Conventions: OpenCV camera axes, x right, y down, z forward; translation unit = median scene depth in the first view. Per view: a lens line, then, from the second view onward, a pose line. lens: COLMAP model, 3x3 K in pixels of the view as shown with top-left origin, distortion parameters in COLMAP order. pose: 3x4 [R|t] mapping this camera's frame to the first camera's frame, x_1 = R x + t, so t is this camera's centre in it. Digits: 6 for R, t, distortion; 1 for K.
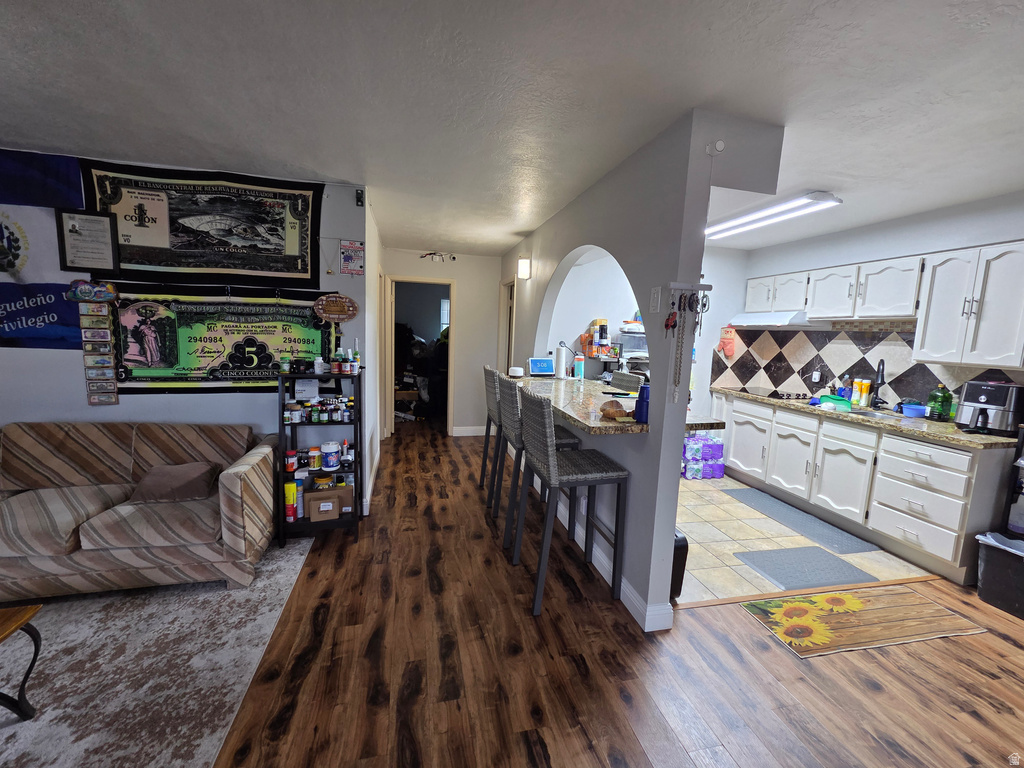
lens RADIAL K [[421.6, 0, 510.3], [0, 421.6, 384.7], [0, 0, 1]] dist [0.001017, 0.000732]
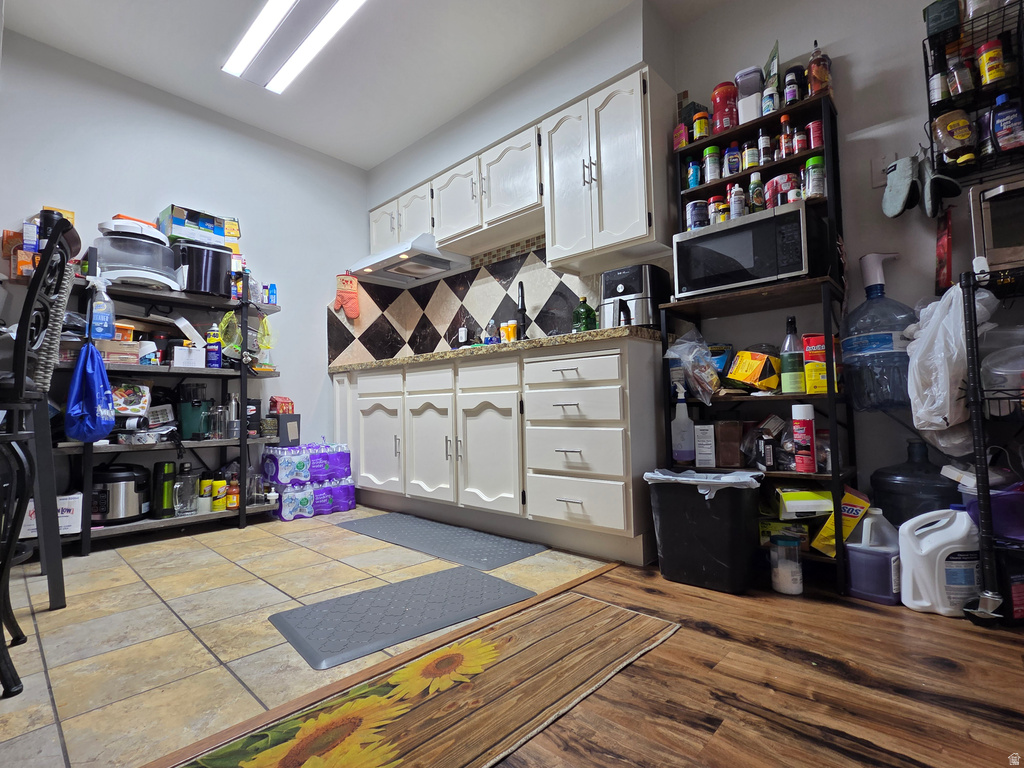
lens RADIAL K [[494.3, 0, 510.0], [0, 494.3, 384.6], [0, 0, 1]] dist [-0.001322, 0.000090]
pose [[0.827529, -0.030735, 0.560582, 0.426366], [0.125387, 0.983397, -0.131180, 0.237129], [-0.547243, 0.178845, 0.817643, 0.389260]]
